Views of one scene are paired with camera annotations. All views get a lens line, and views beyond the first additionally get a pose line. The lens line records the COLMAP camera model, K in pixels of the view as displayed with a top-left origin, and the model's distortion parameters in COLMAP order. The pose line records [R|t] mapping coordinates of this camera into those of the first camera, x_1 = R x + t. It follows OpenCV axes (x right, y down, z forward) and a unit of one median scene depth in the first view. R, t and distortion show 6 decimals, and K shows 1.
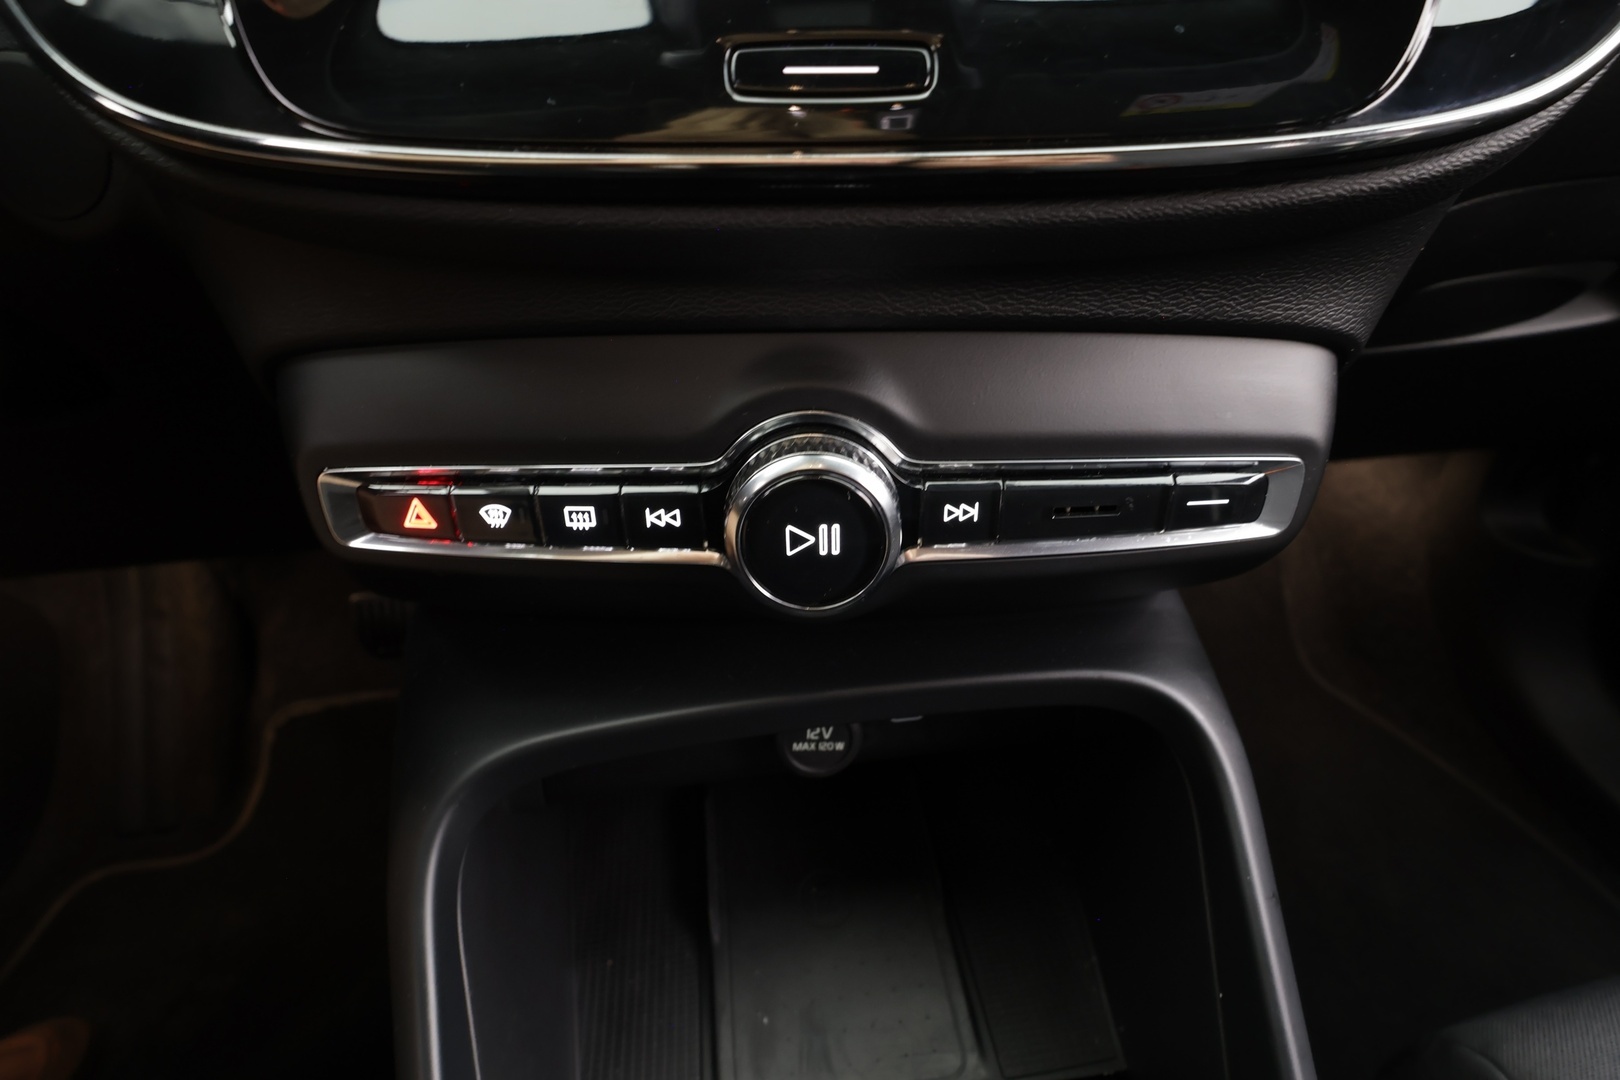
lens RADIAL K [[743.1, 0, 810.0], [0, 743.1, 540.0], [0, 0, 1]] dist [-0.023219, 0.000141]
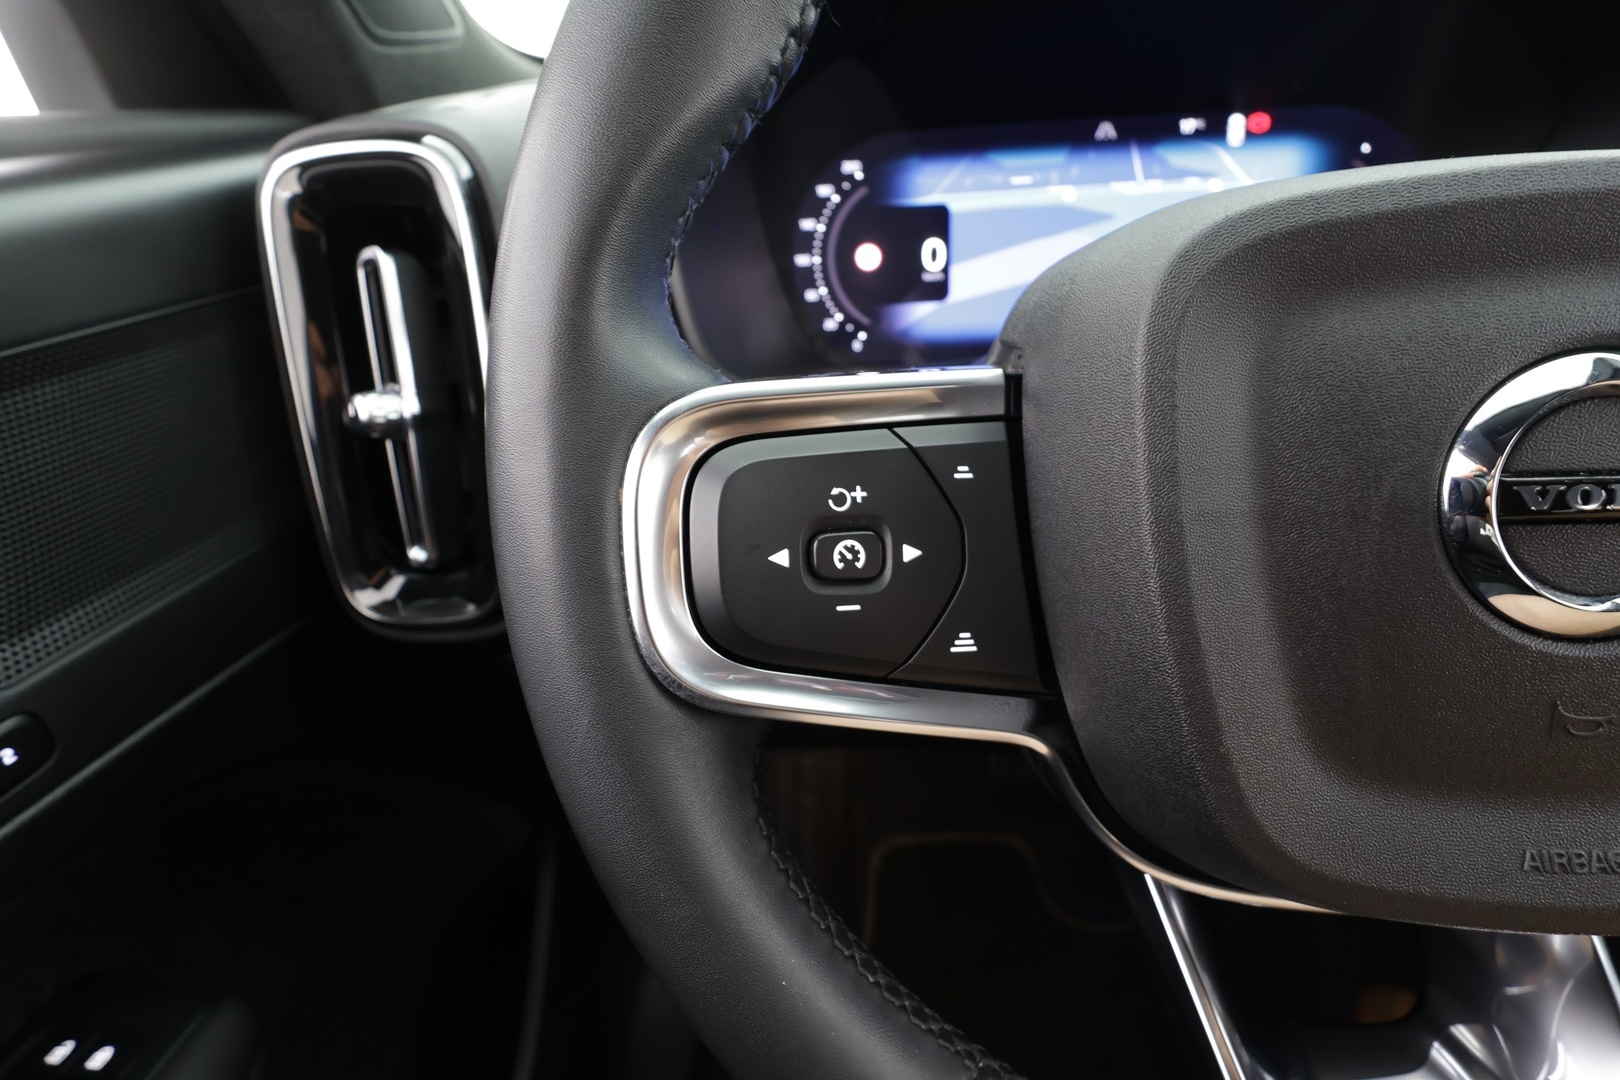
lens RADIAL K [[743.1, 0, 810.0], [0, 743.1, 540.0], [0, 0, 1]] dist [-0.023219, 0.000141]
pose [[0.984429, 0.061445, -0.164691, -2.757795], [-0.082036, 0.989221, -0.121296, -0.377986], [0.155463, 0.132918, 0.978859, -1.039717]]
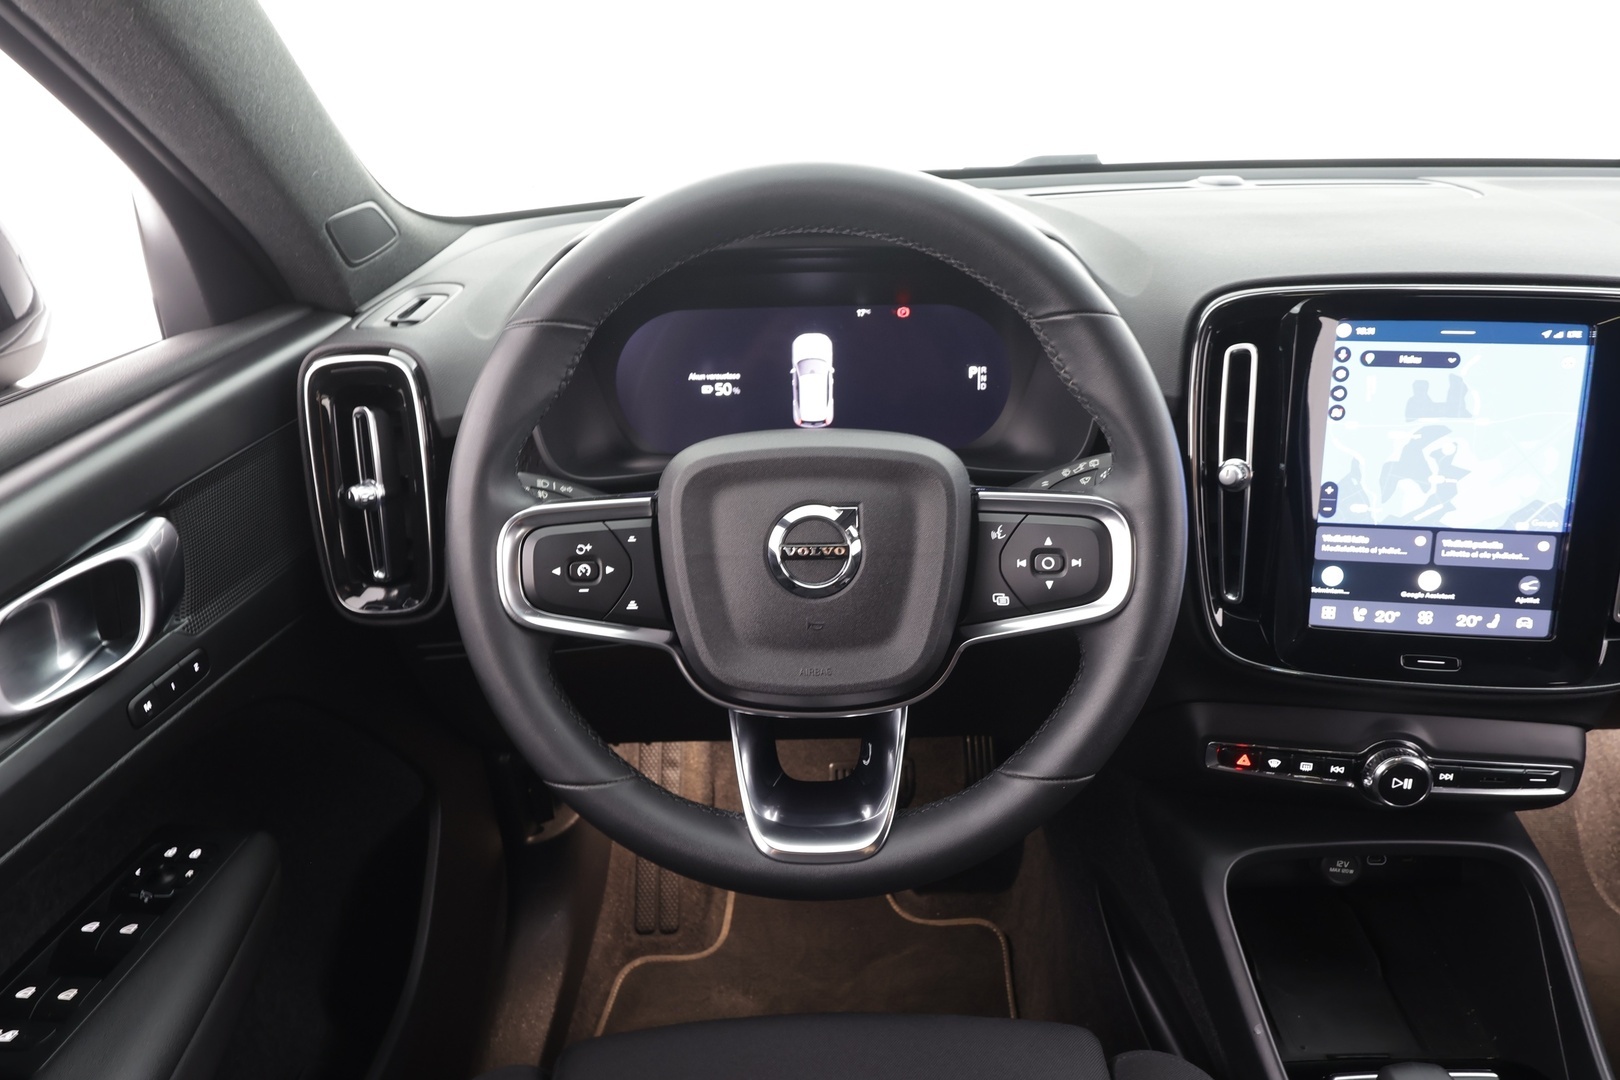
lens RADIAL K [[948.5, 0, 810.0], [0, 948.5, 540.0], [0, 0, 1]] dist [0.007672, 0.000335]
pose [[0.992023, 0.059028, -0.111384, -1.851245], [-0.077222, 0.982956, -0.166839, -0.129526], [0.099638, 0.174110, 0.979673, -2.979712]]
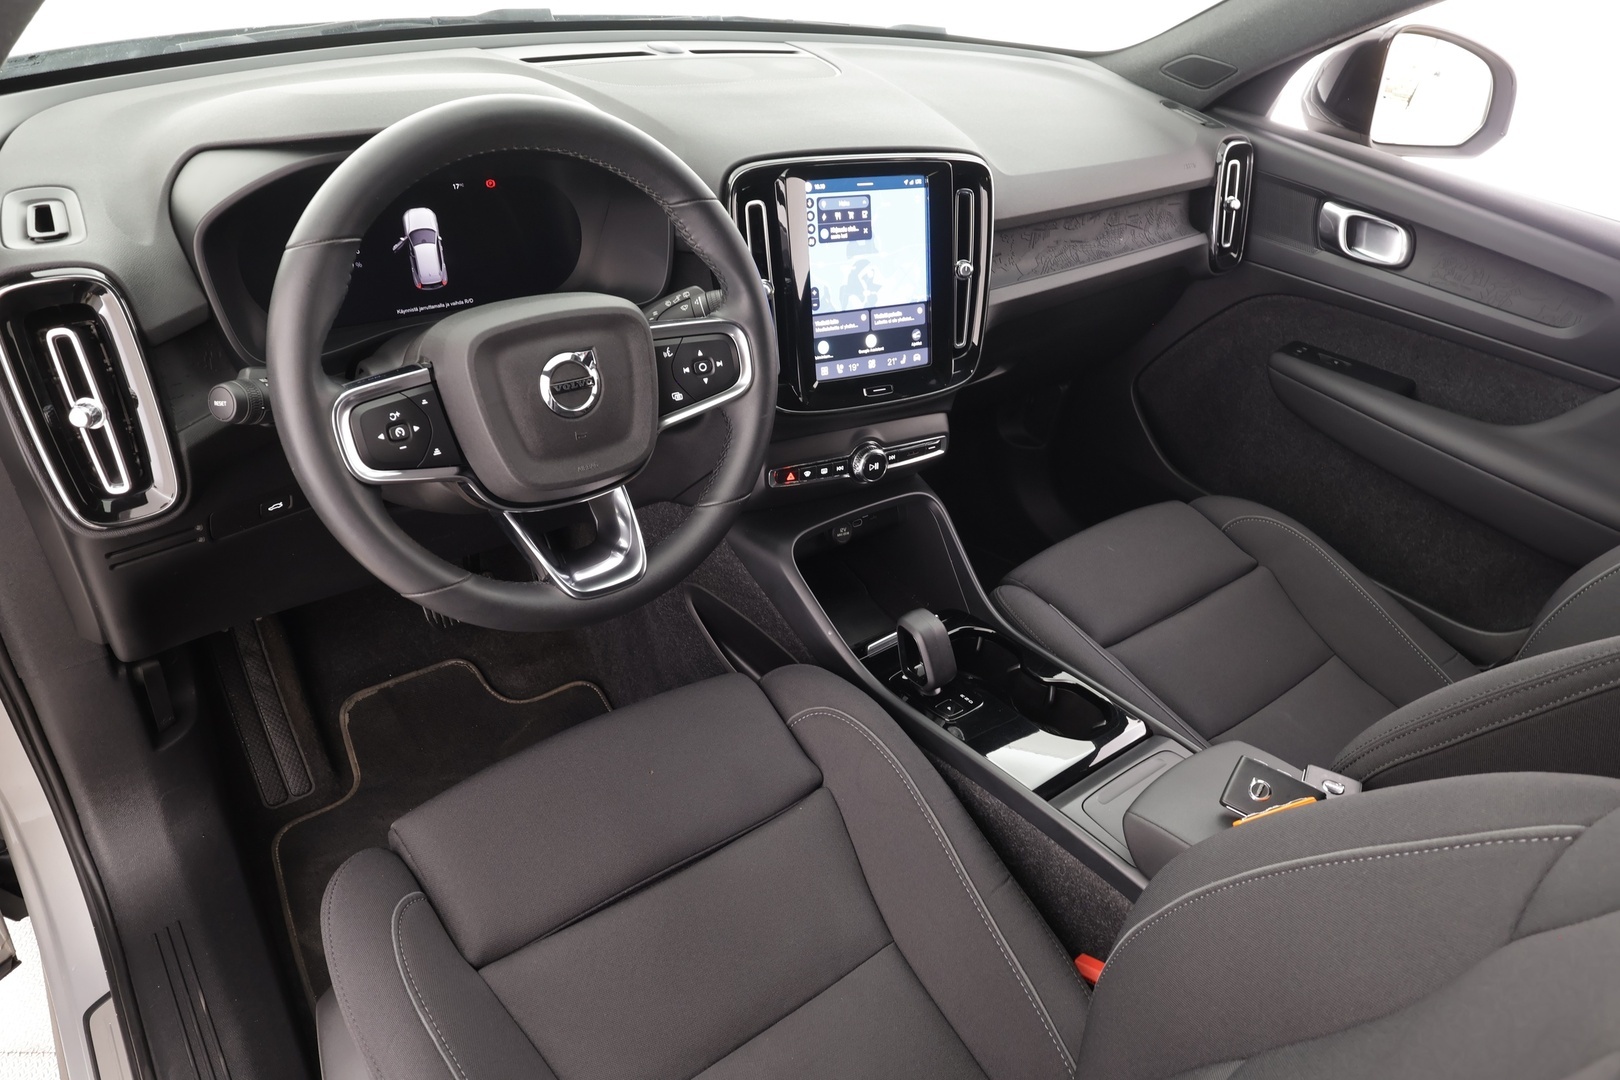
lens RADIAL K [[1045.7, 0, 810.0], [0, 1045.7, 540.0], [0, 0, 1]] dist [-0.000739, 0.000453]
pose [[0.856536, -0.189834, 0.479905, -3.528706], [0.190085, 0.980563, 0.048613, 0.056073], [-0.479806, 0.049584, 0.875972, -4.571693]]
